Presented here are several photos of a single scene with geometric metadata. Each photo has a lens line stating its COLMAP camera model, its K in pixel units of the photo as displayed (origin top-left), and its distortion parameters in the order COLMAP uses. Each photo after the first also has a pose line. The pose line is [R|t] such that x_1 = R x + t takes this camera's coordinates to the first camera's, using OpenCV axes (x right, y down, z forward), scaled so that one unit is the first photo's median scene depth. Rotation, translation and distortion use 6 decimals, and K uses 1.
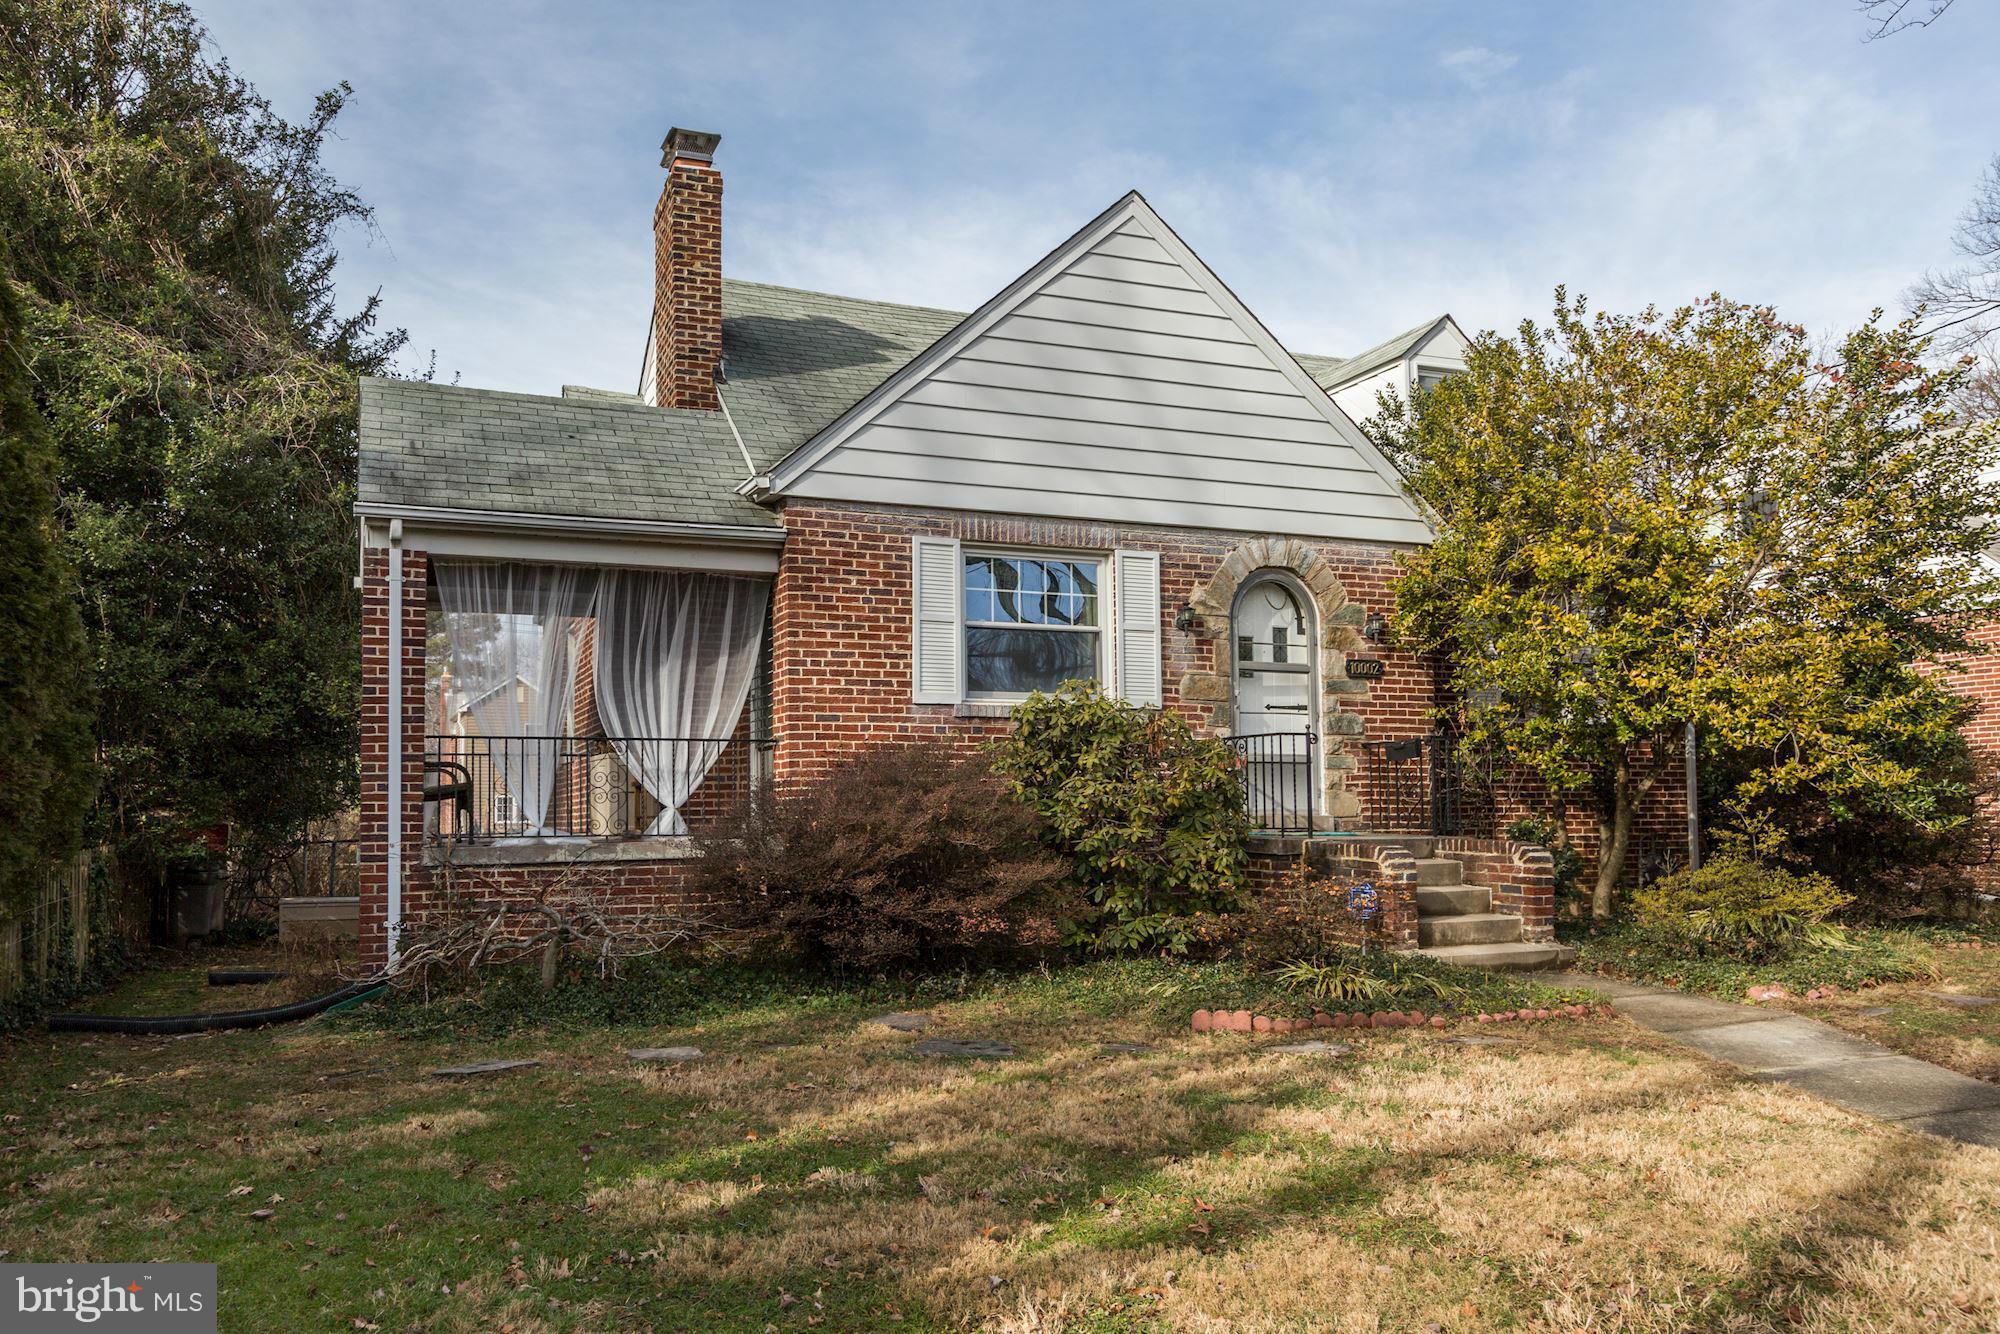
lens RADIAL K [[873.9, 0, 999.7], [0, 873.9, 726.2], [0, 0, 1]] dist [-0.003358, -0.000299]
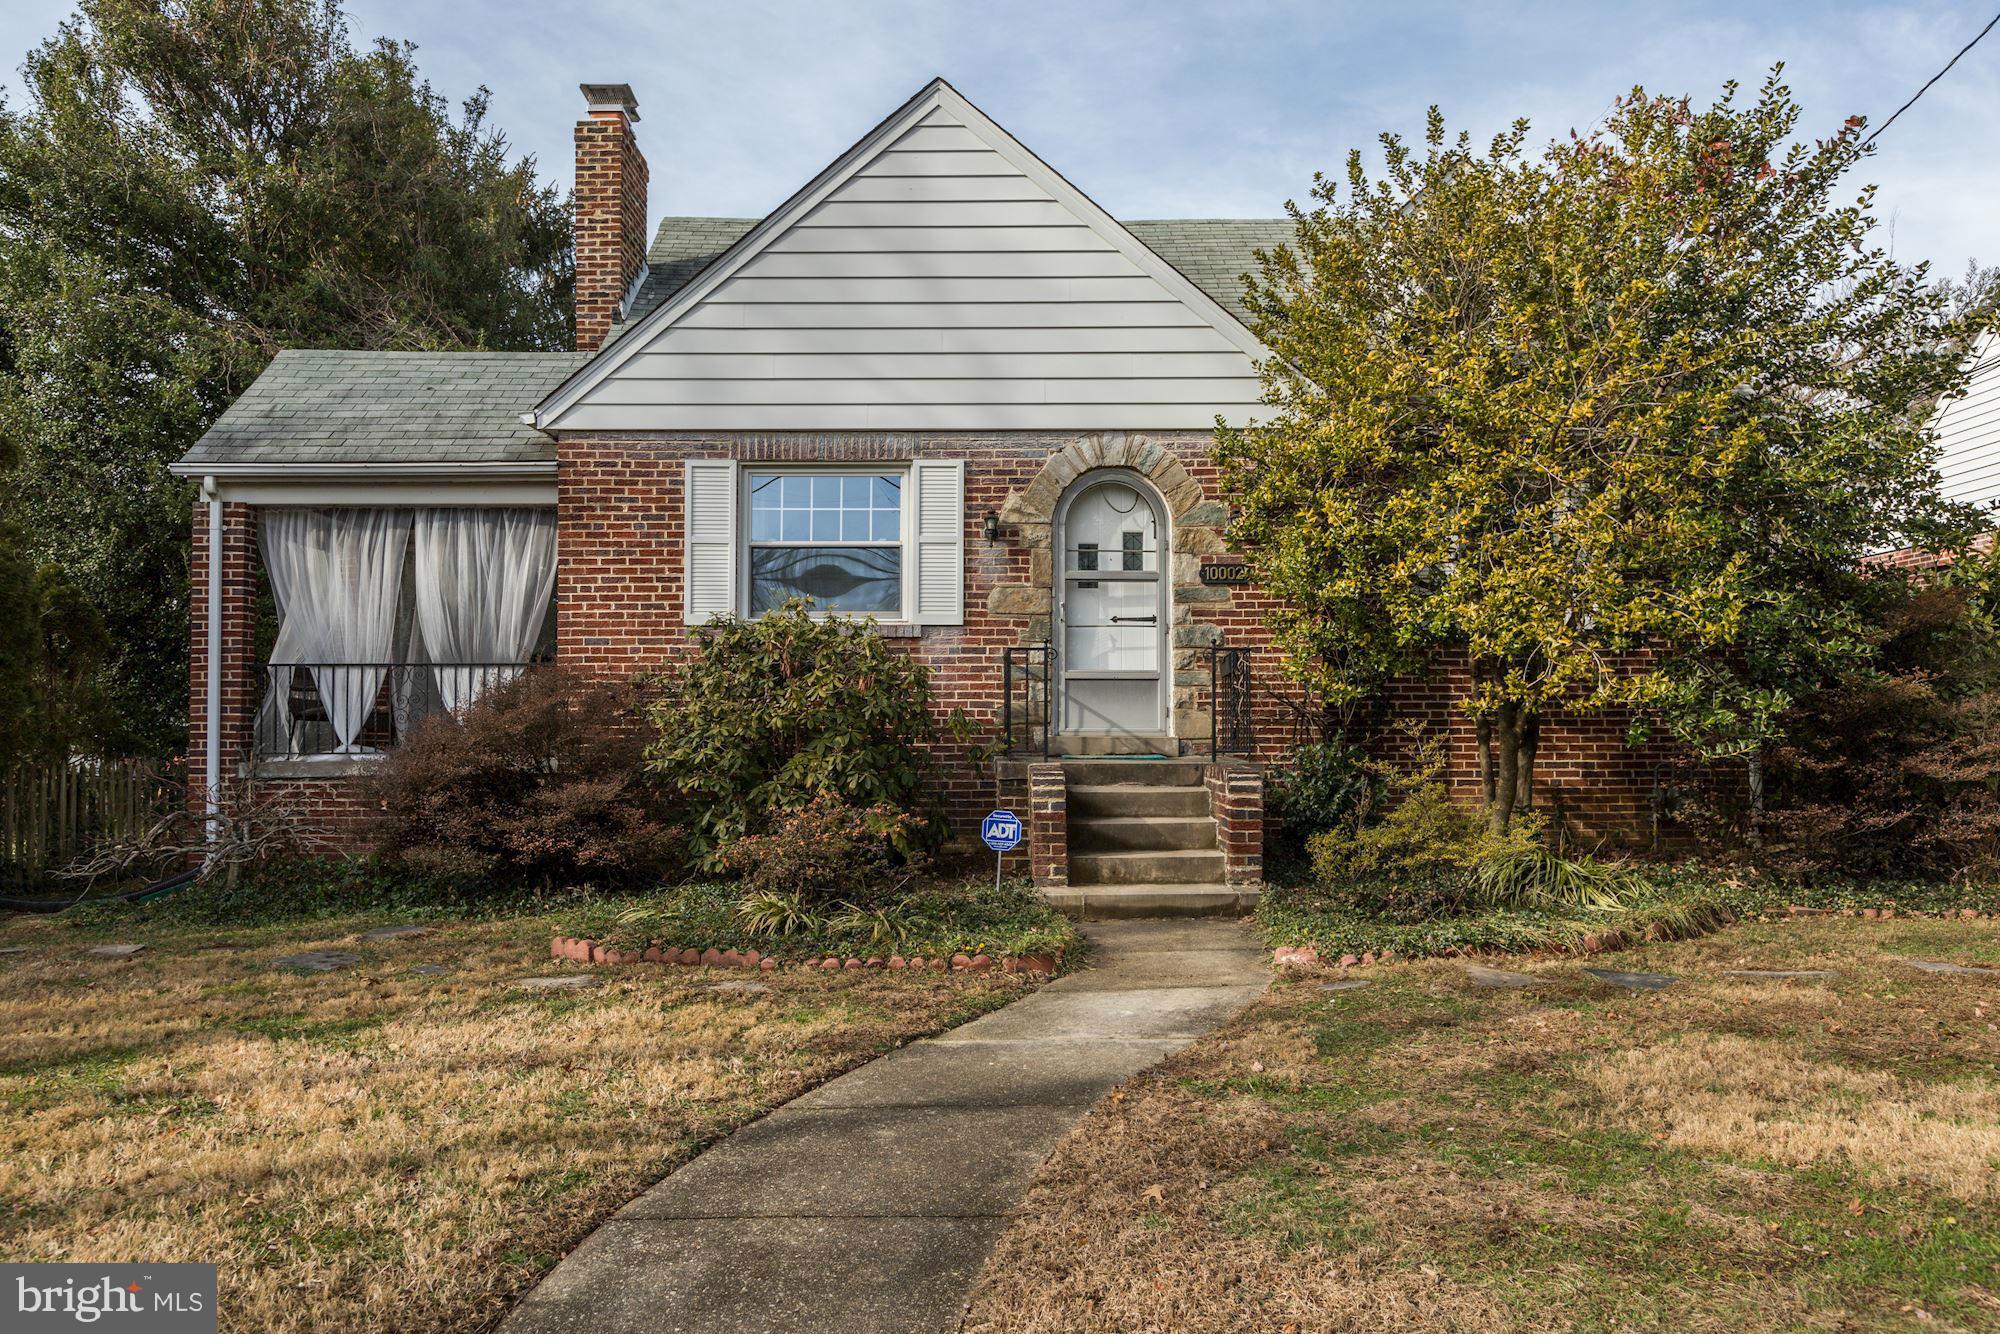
lens RADIAL K [[883.2, 0, 986.4], [0, 883.2, 658.6], [0, 0, 1]] dist [0.000865, 0.000488]
pose [[0.975210, -0.015584, -0.220731, 0.420674], [0.019099, 0.999722, 0.013802, 0.004445], [0.220455, -0.017675, 0.975237, 0.066916]]
